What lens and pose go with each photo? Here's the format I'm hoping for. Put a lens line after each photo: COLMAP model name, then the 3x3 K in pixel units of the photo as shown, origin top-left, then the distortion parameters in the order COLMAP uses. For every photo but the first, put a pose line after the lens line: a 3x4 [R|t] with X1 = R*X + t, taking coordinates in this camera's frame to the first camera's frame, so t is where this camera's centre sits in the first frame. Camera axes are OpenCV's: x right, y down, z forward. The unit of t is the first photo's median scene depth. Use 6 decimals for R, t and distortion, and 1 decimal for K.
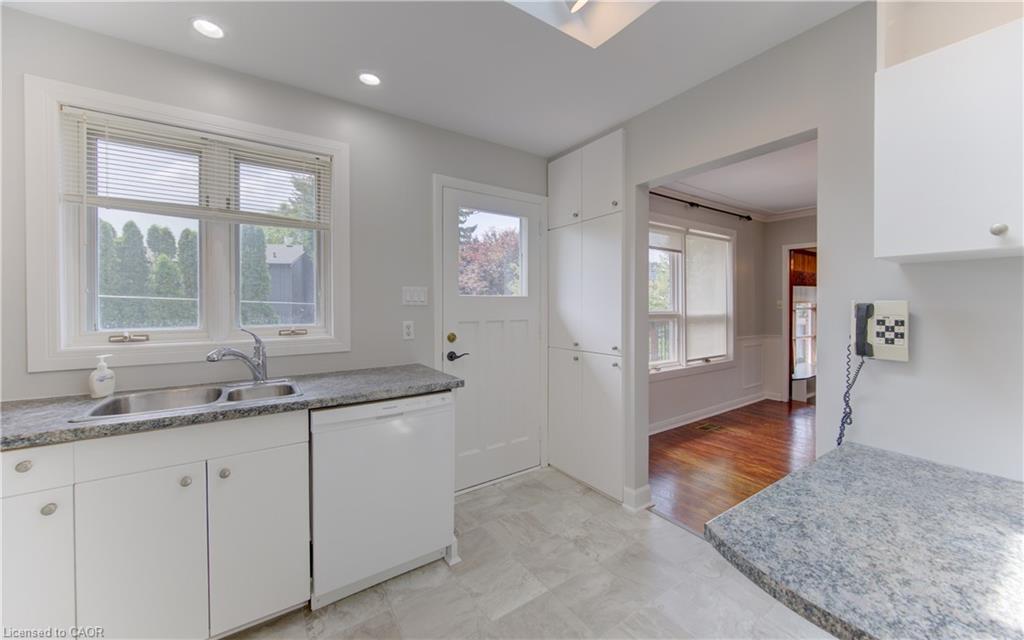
lens RADIAL K [[380.6, 0, 515.5], [0, 380.6, 305.2], [0, 0, 1]] dist [-0.002937, 0.000037]
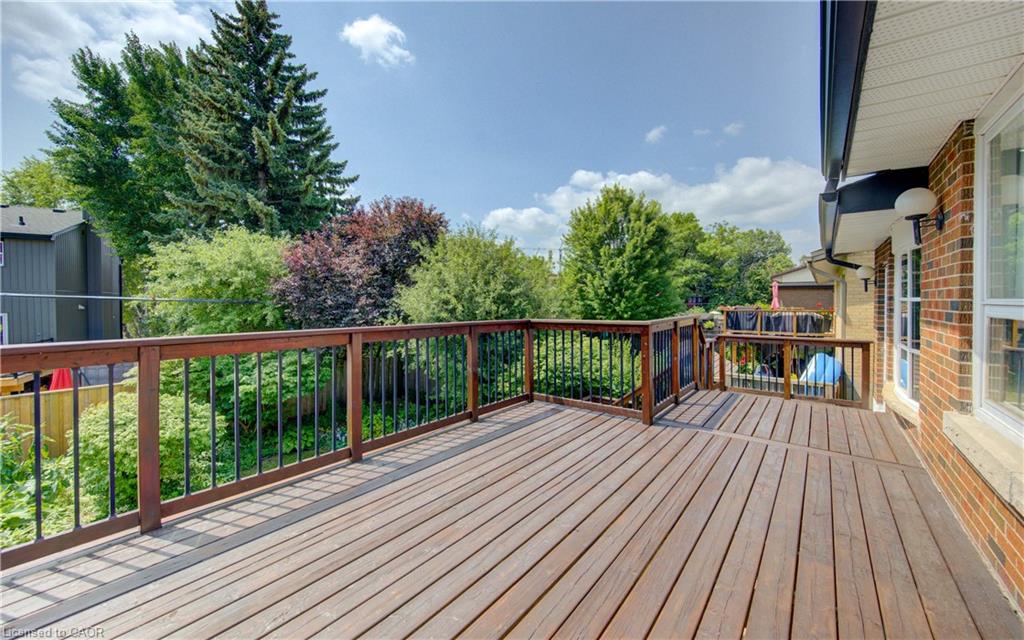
lens RADIAL K [[380.6, 0, 506.9], [0, 380.6, 301.8], [0, 0, 1]] dist [-0.002937, 0.000037]
pose [[0.960391, 0.002322, 0.278647, -0.240358], [-0.001639, 0.999995, -0.002684, 0.042081], [-0.278652, 0.002121, 0.960390, 1.403968]]
